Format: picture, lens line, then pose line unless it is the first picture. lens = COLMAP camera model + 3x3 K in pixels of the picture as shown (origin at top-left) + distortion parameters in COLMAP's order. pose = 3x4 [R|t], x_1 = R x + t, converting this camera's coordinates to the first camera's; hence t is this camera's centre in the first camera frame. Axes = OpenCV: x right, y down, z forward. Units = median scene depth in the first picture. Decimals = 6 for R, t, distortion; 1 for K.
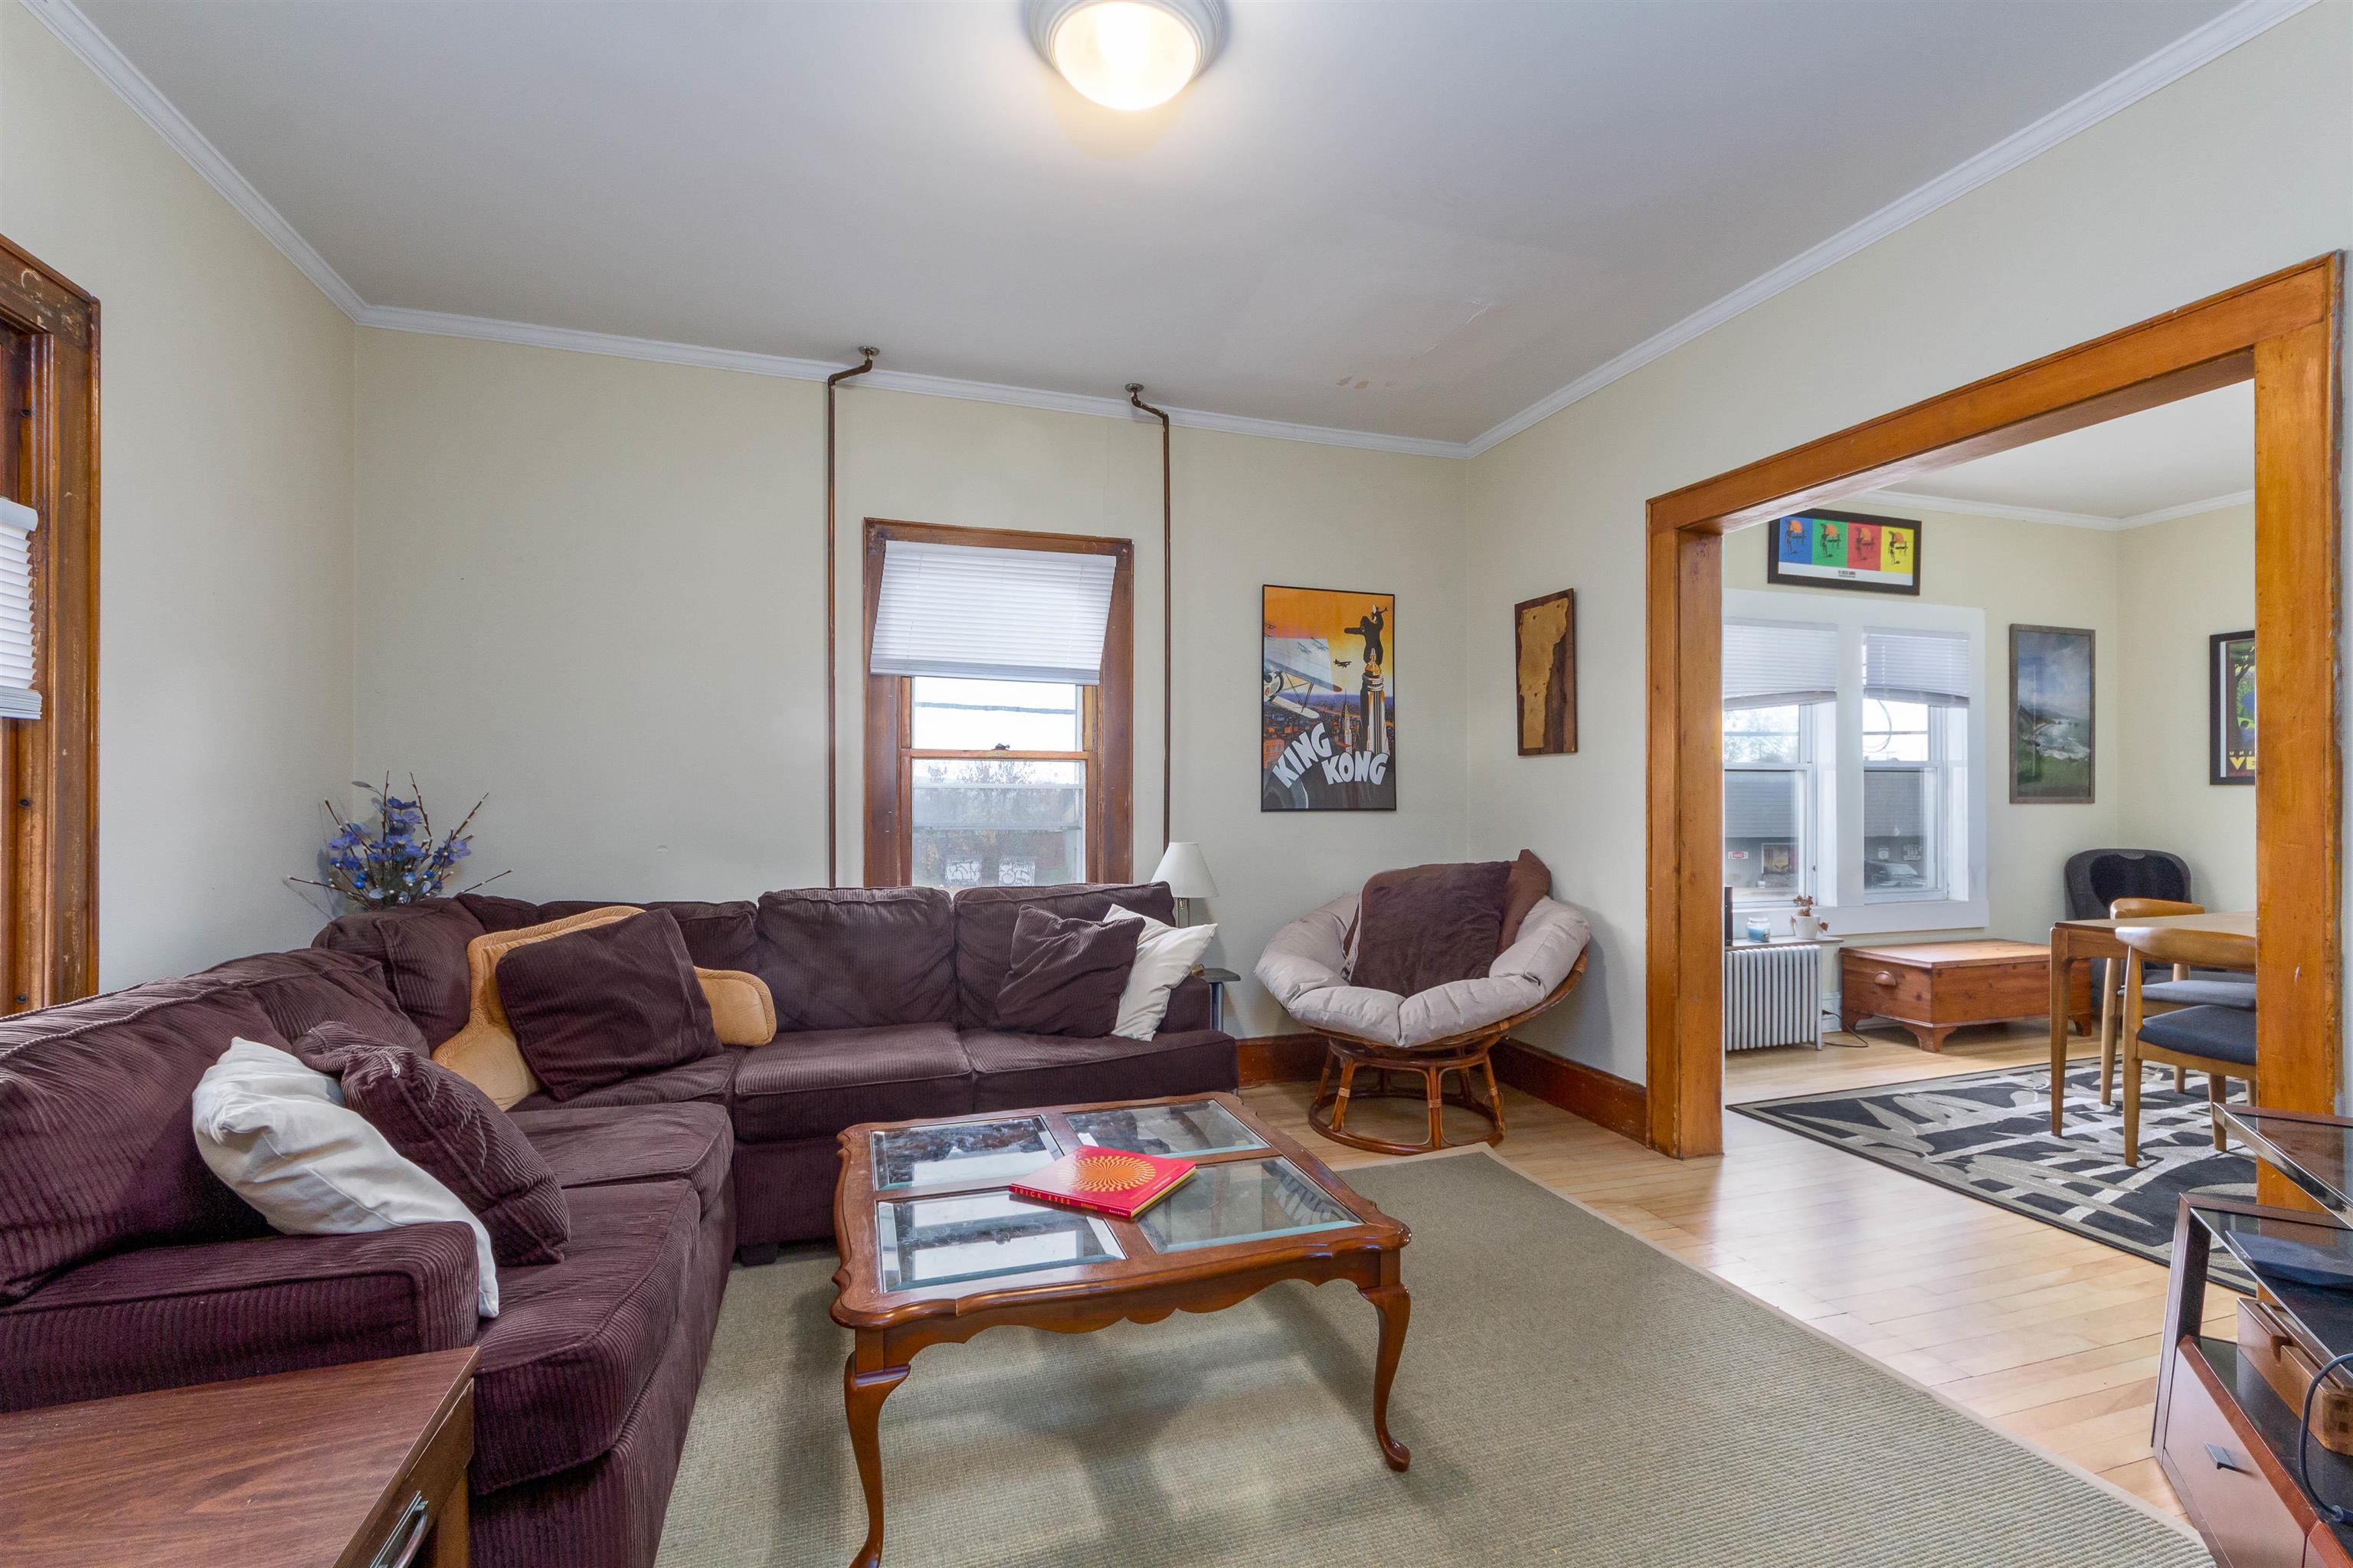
lens RADIAL K [[1051.5, 0, 1216.6], [0, 1051.5, 798.8], [0, 0, 1]] dist [0.002327, 0.001260]
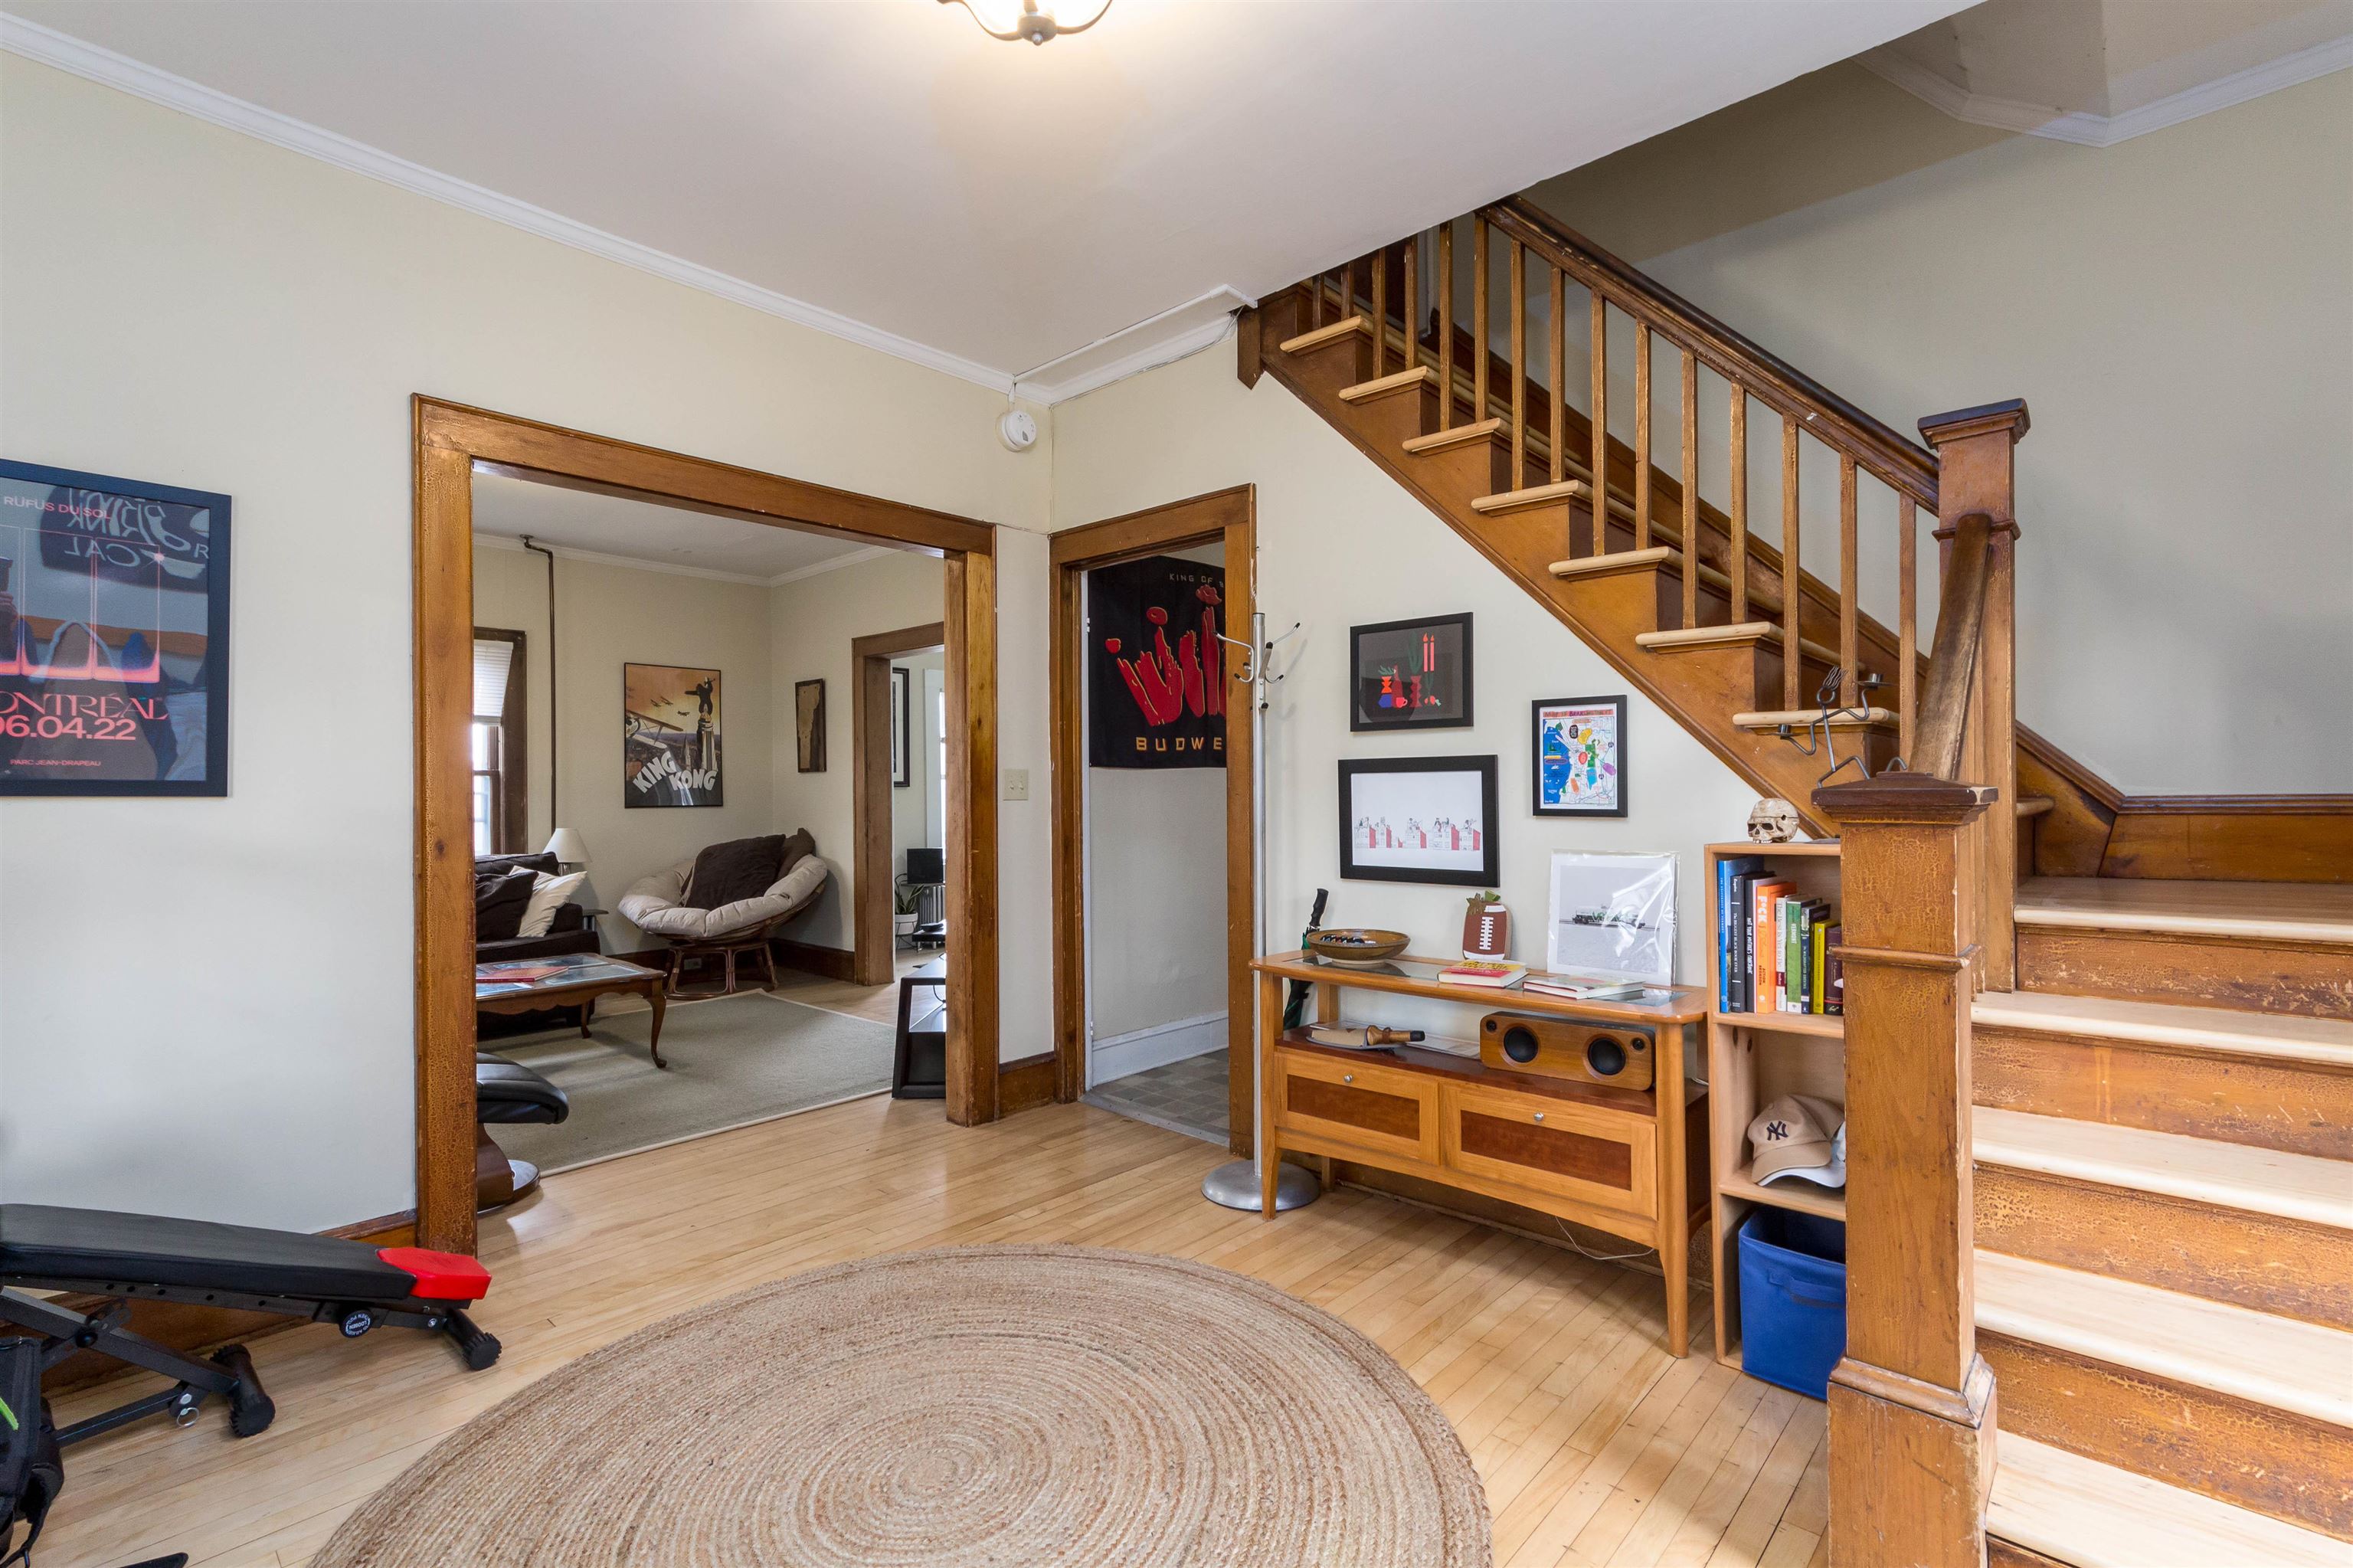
lens RADIAL K [[1044.9, 0, 1195.2], [0, 1044.9, 791.4], [0, 0, 1]] dist [0.000972, 0.000295]
pose [[0.877642, -0.007783, 0.479254, 0.046475], [0.009308, 0.999956, -0.000805, -0.003829], [-0.479226, 0.005167, 0.877676, -0.837502]]
